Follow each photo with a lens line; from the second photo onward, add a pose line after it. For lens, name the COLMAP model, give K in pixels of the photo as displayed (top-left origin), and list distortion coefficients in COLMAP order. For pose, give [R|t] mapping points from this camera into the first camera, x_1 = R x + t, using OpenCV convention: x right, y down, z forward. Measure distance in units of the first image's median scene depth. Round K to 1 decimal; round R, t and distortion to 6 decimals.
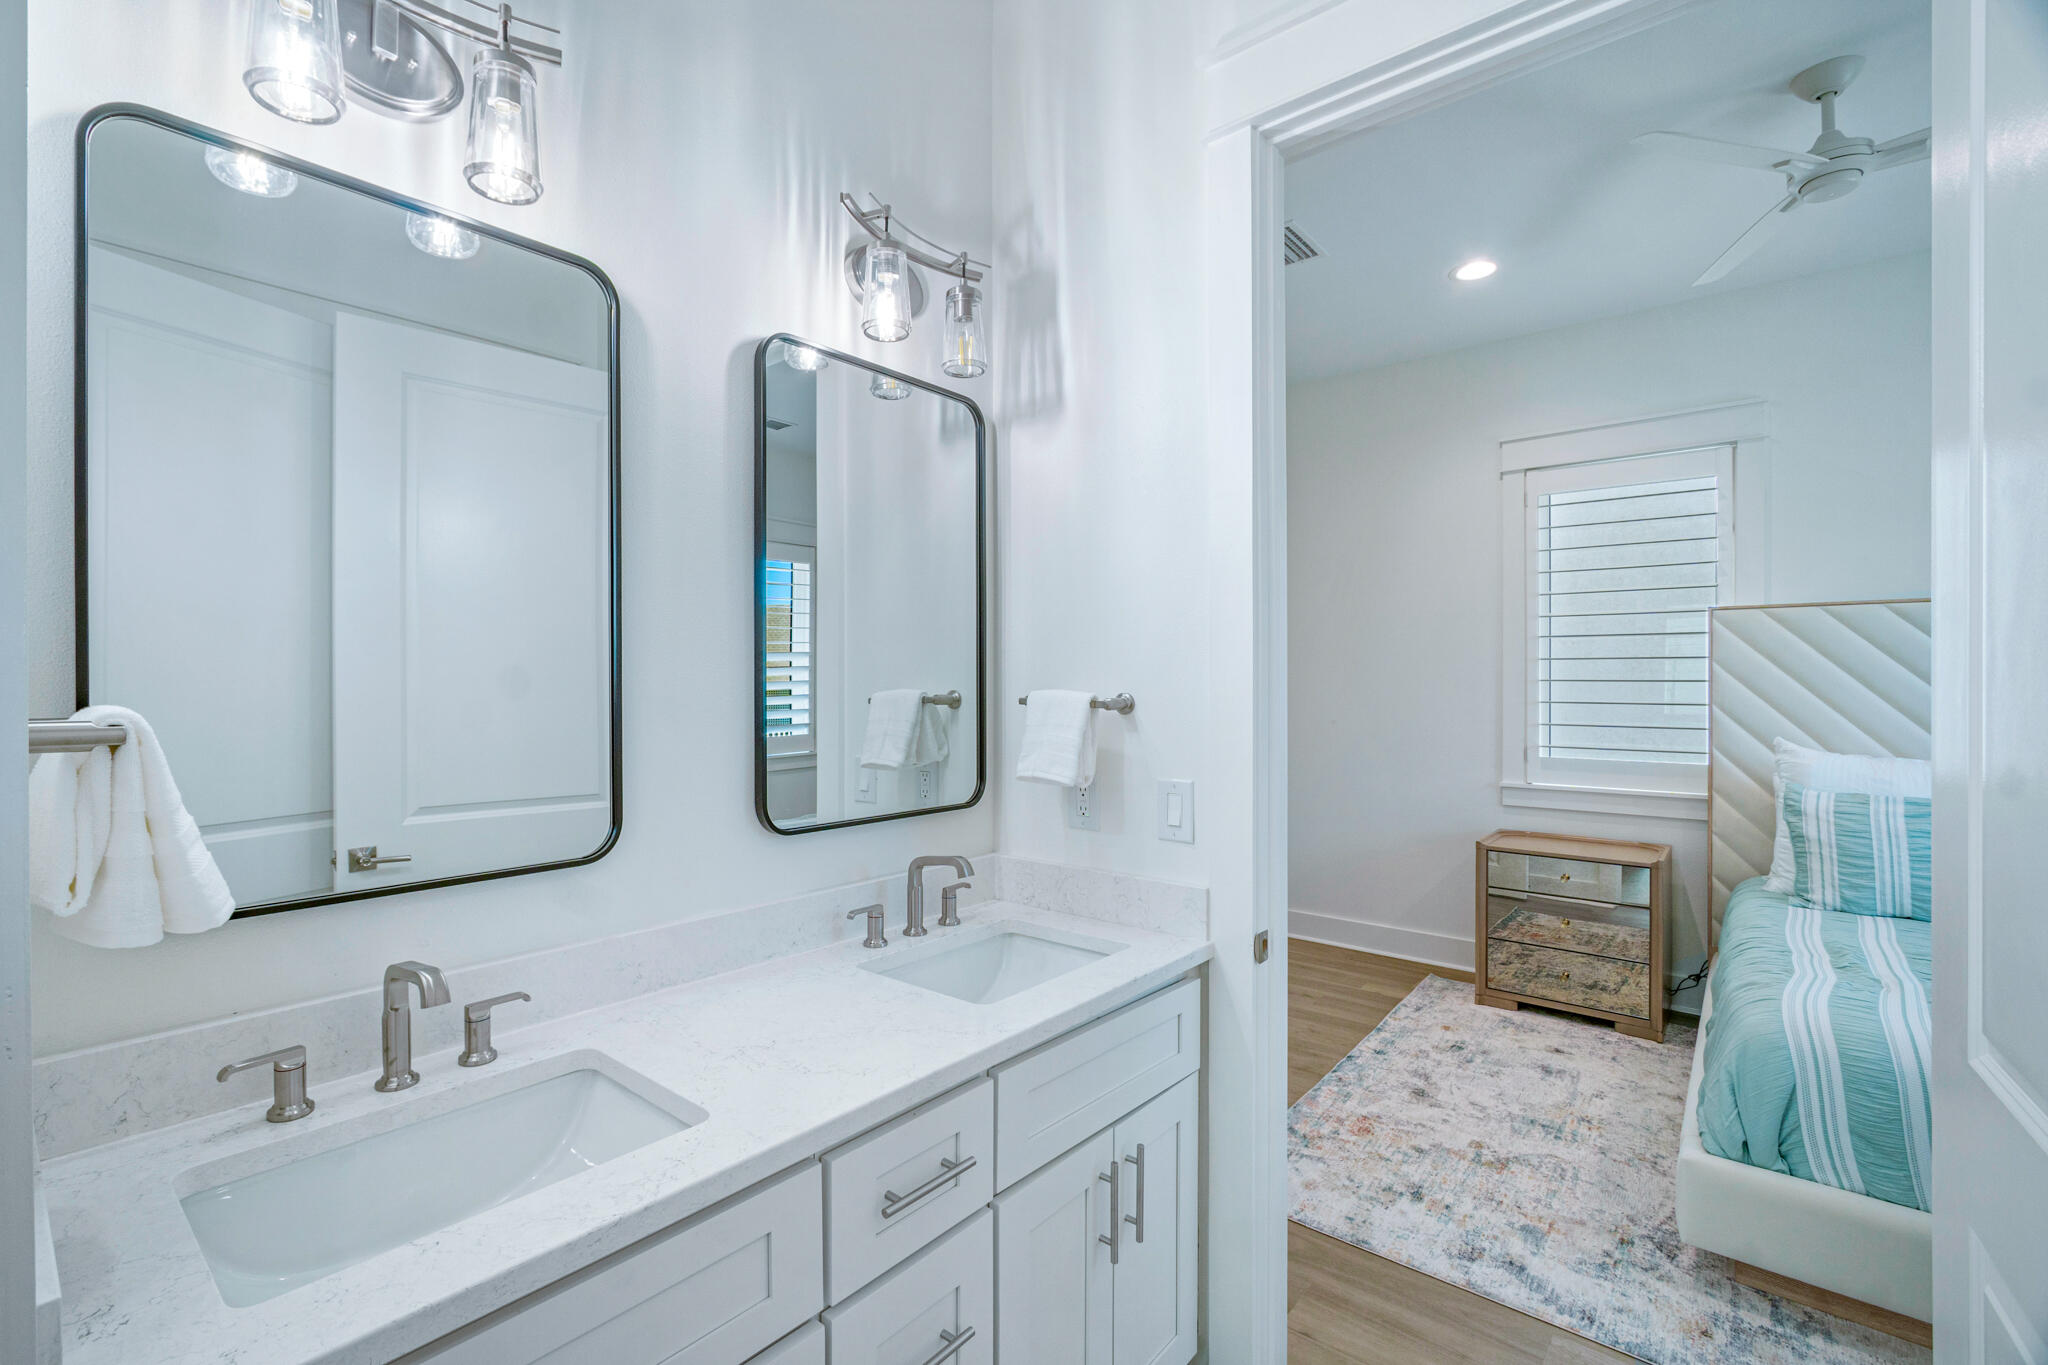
lens RADIAL K [[908.6, 0, 1022.9], [0, 908.6, 682.2], [0, 0, 1]] dist [-0.024931, -0.000169]
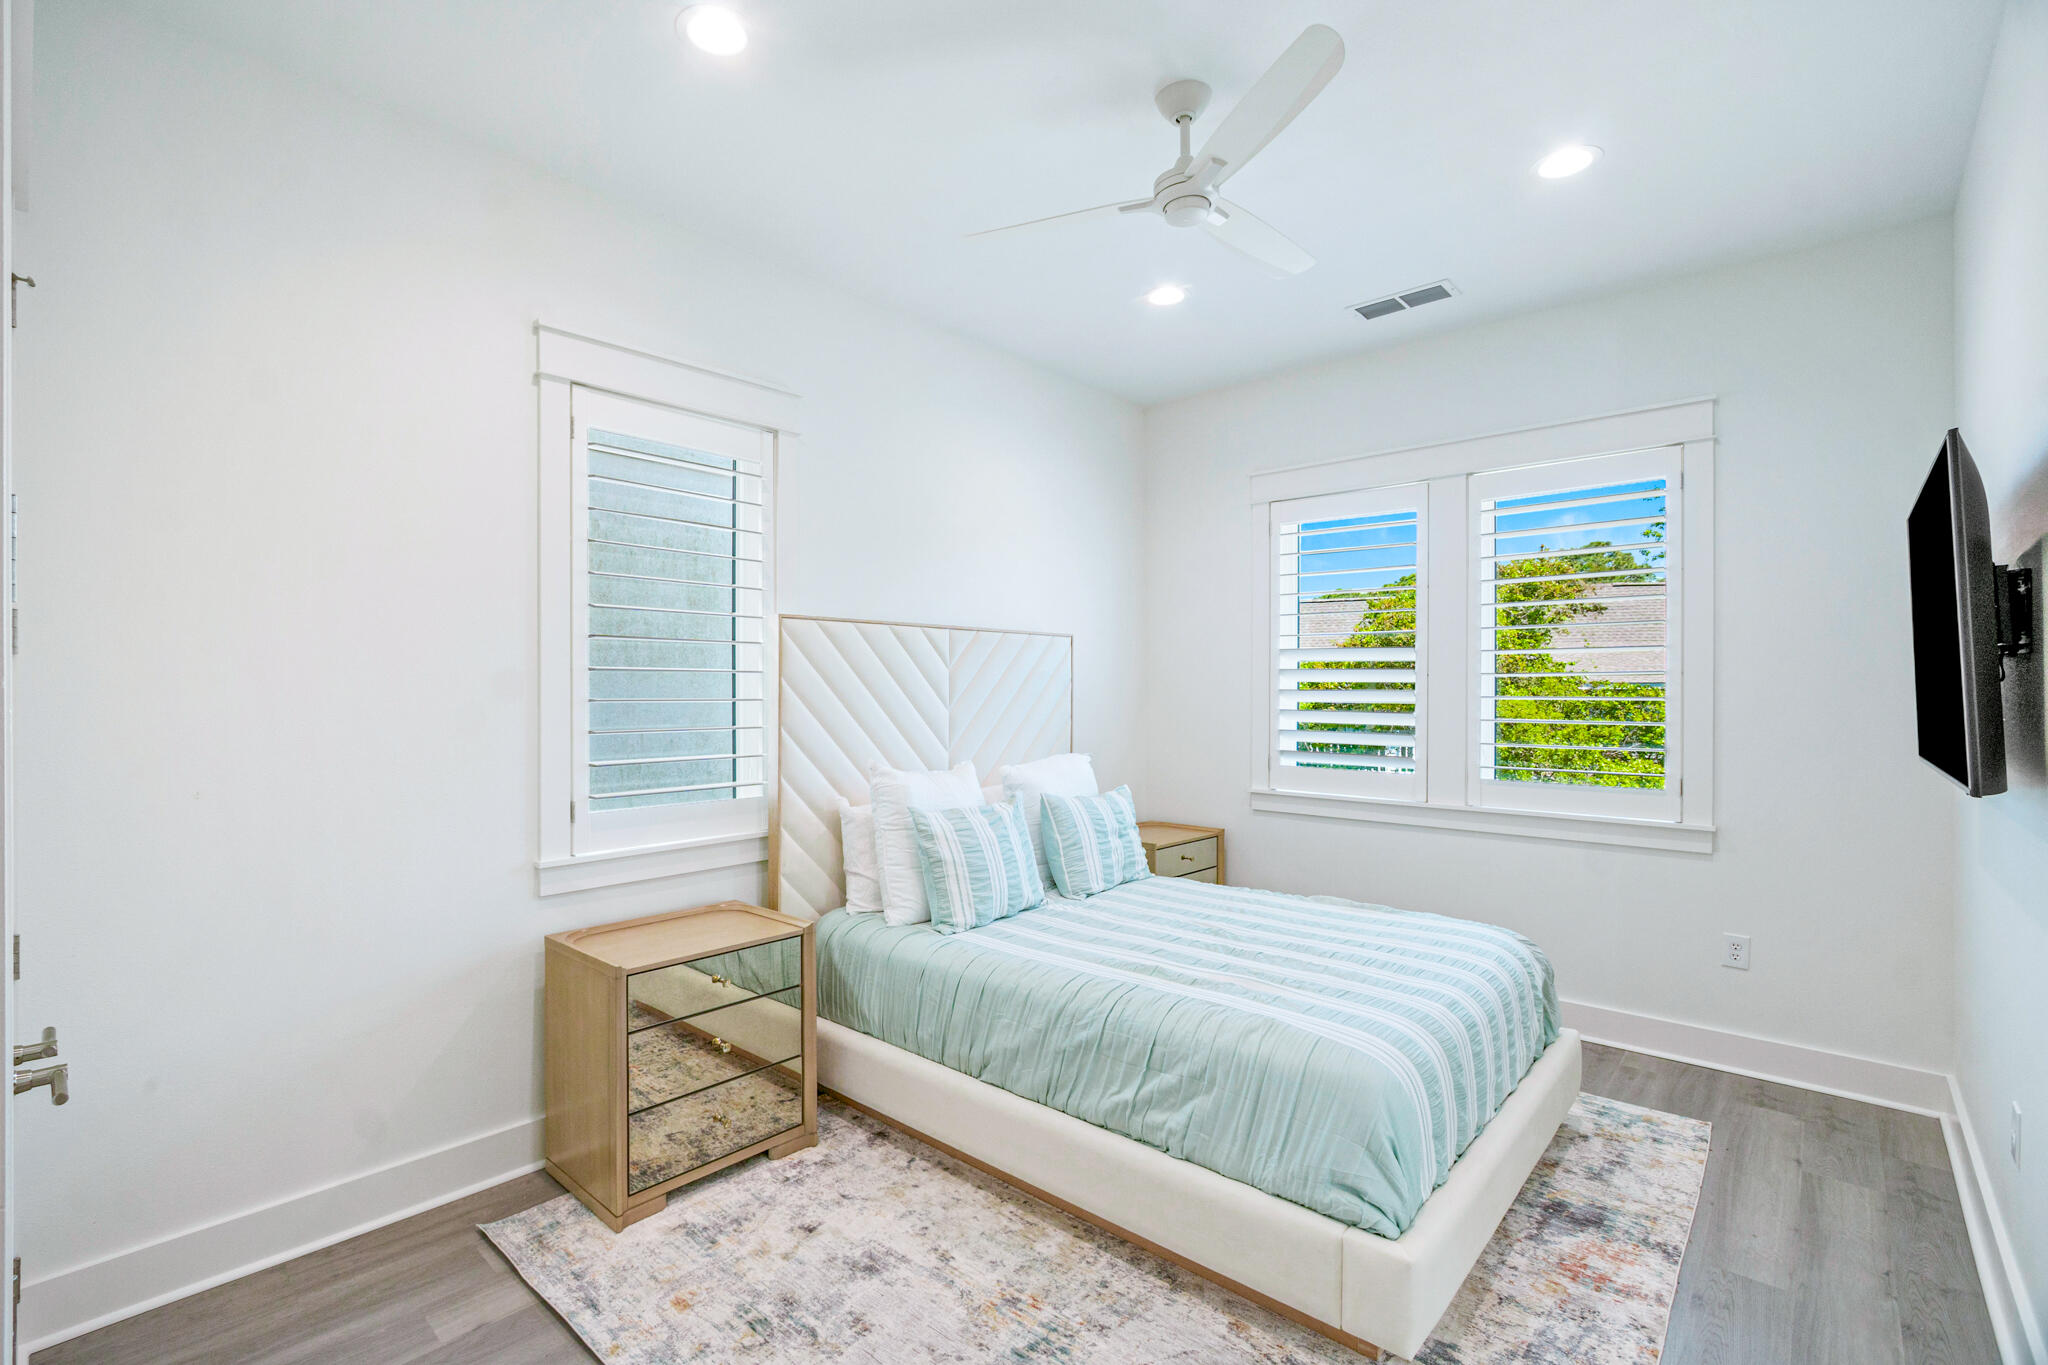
lens RADIAL K [[908.6, 0, 1027.4], [0, 908.6, 685.2], [0, 0, 1]] dist [-0.024931, -0.000169]
pose [[0.090619, -0.002451, 0.995883, -0.123782], [0.005836, 0.999981, 0.001930, -0.023958], [-0.995869, 0.005637, 0.090632, 1.043391]]
